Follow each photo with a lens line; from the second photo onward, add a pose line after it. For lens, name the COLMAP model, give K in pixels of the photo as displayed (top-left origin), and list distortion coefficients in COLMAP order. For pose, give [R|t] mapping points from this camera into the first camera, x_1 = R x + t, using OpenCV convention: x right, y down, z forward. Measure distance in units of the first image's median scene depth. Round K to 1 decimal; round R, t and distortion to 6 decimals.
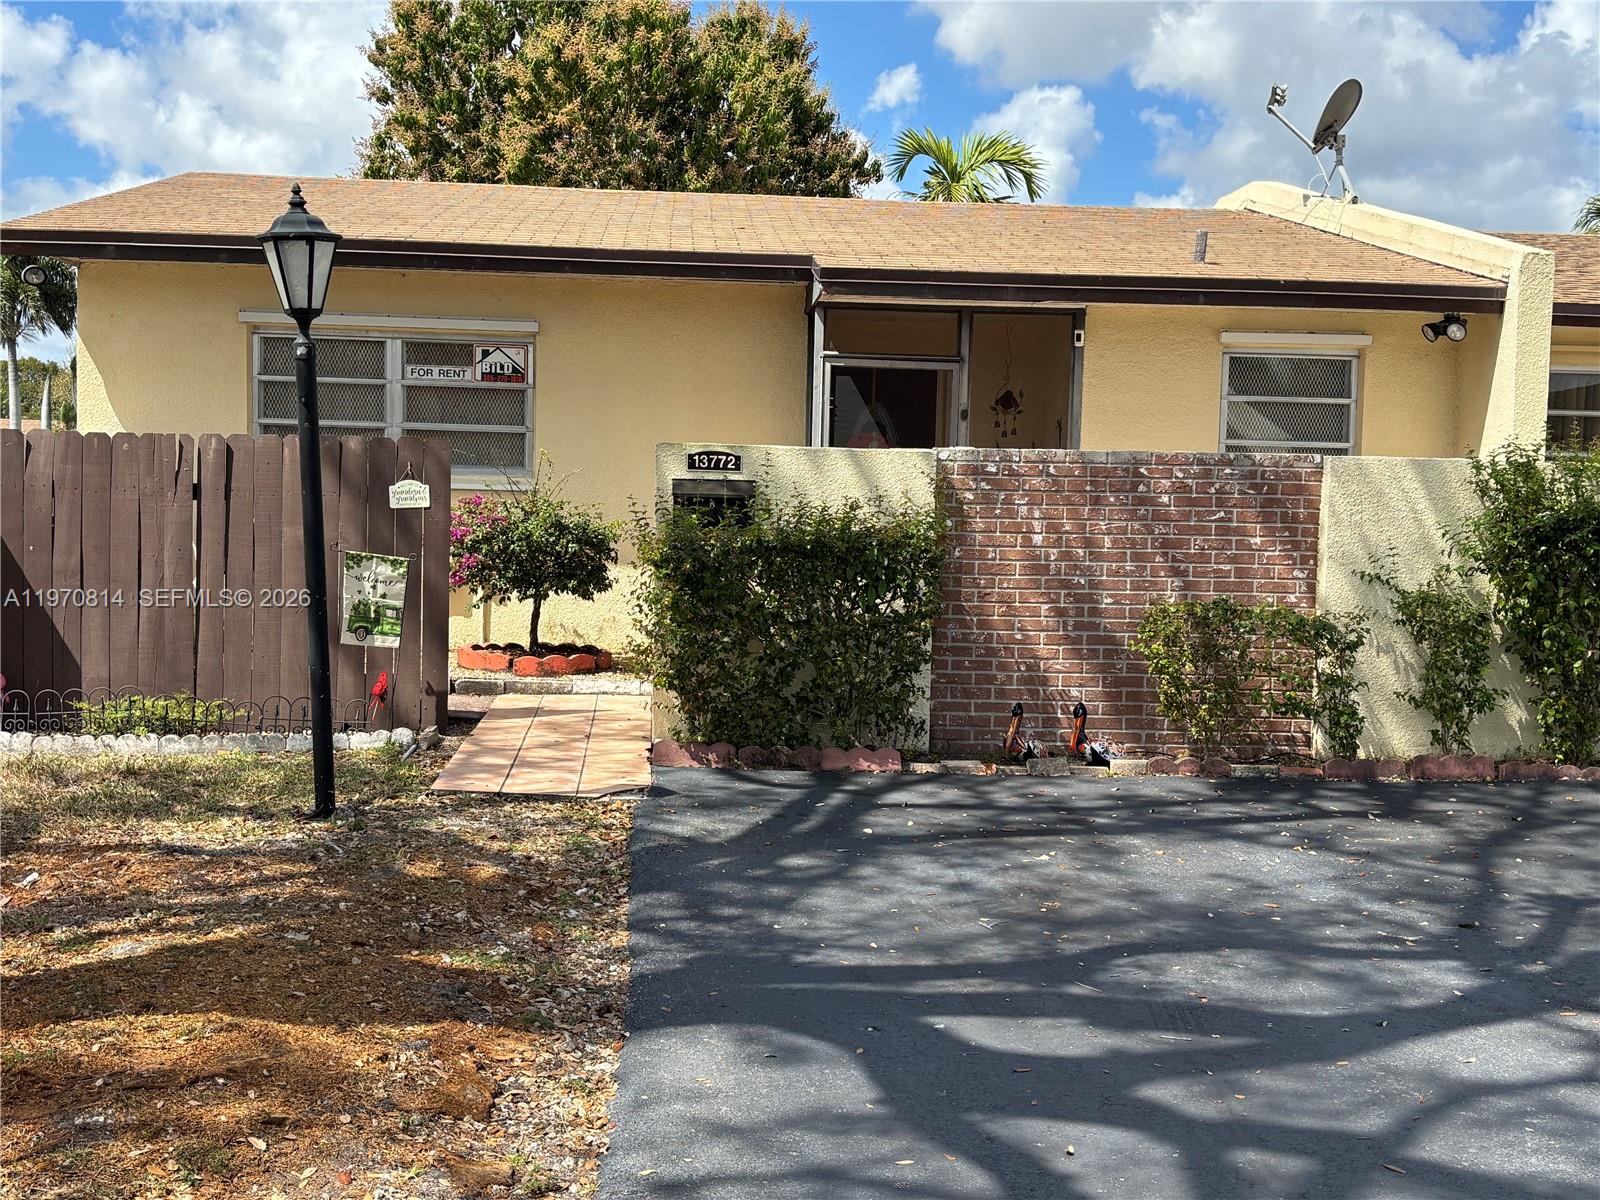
lens RADIAL K [[1744.3, 0, 794.4], [0, 1744.3, 589.4], [0, 0, 1]] dist [0.057054, 0.000000]
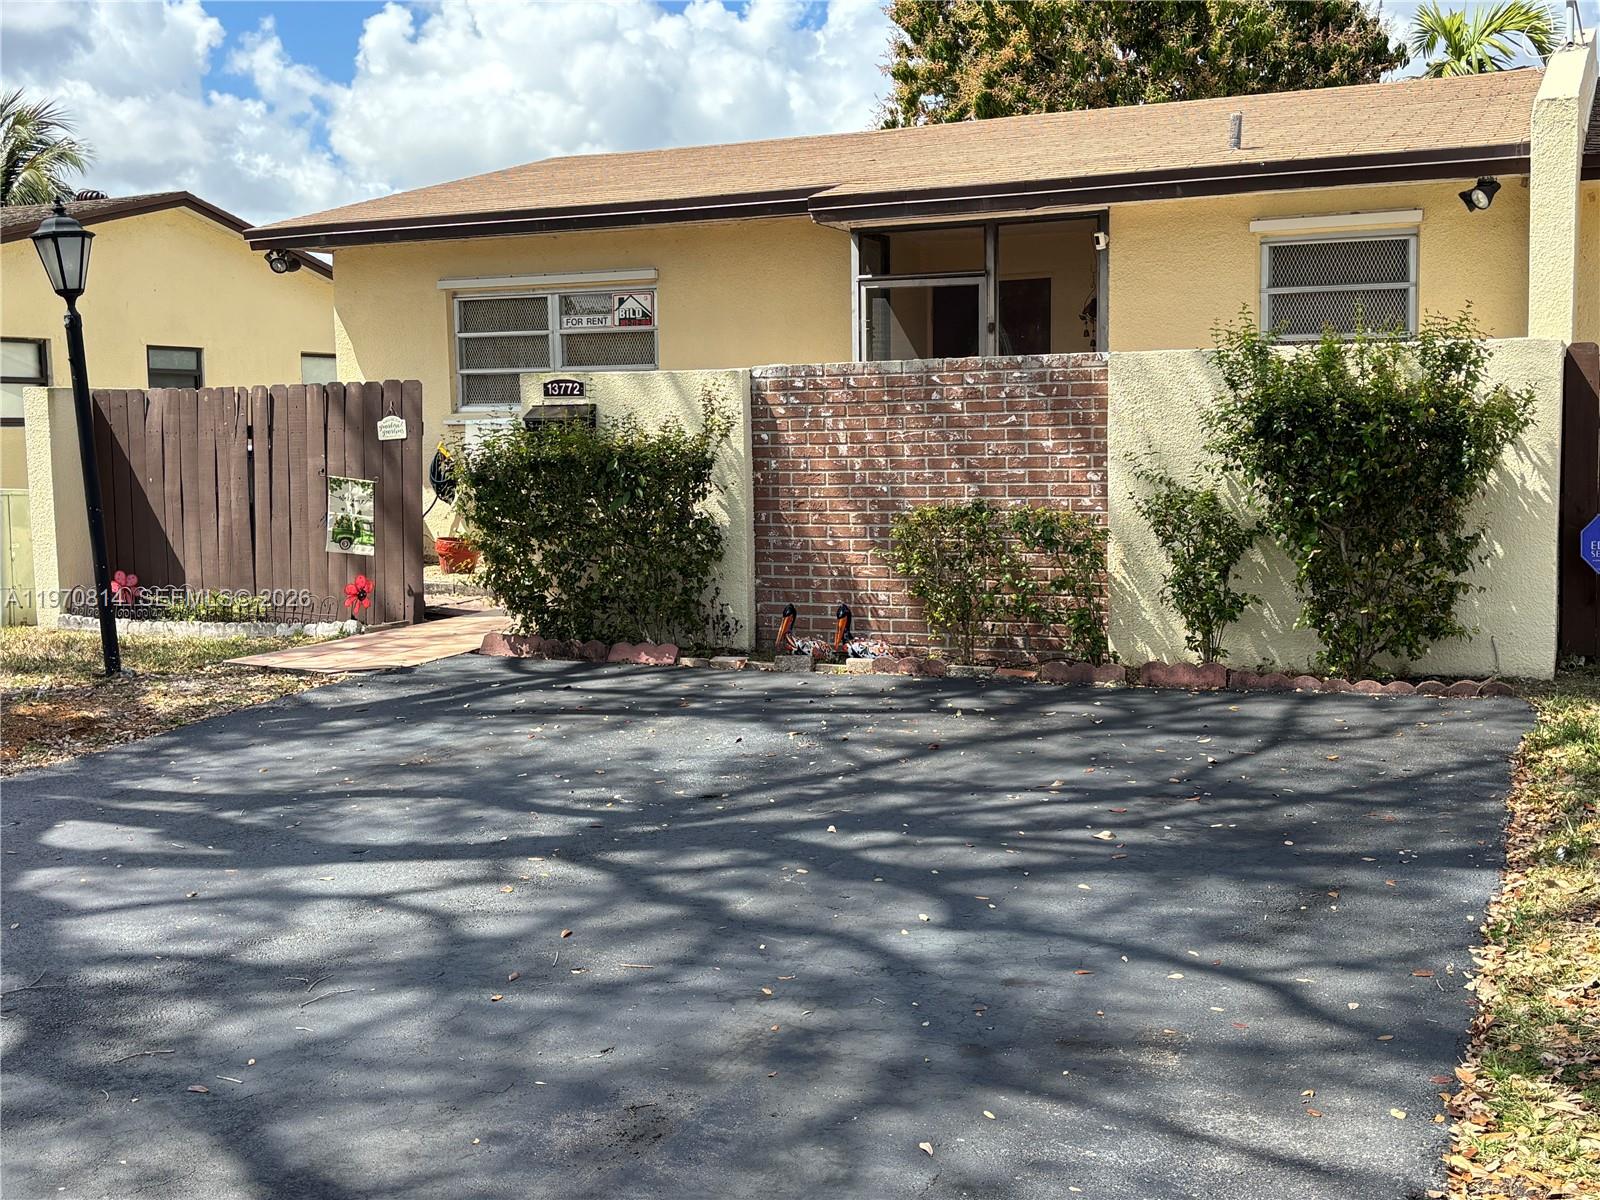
lens RADIAL K [[1744.3, 0, 797.2], [0, 1744.3, 614.6], [0, 0, 1]] dist [0.057054, 0.000000]
pose [[0.884565, 0.012448, -0.466251, 0.599708], [0.010907, 0.998818, 0.047358, 0.020076], [0.466290, -0.046977, 0.883384, 0.061525]]
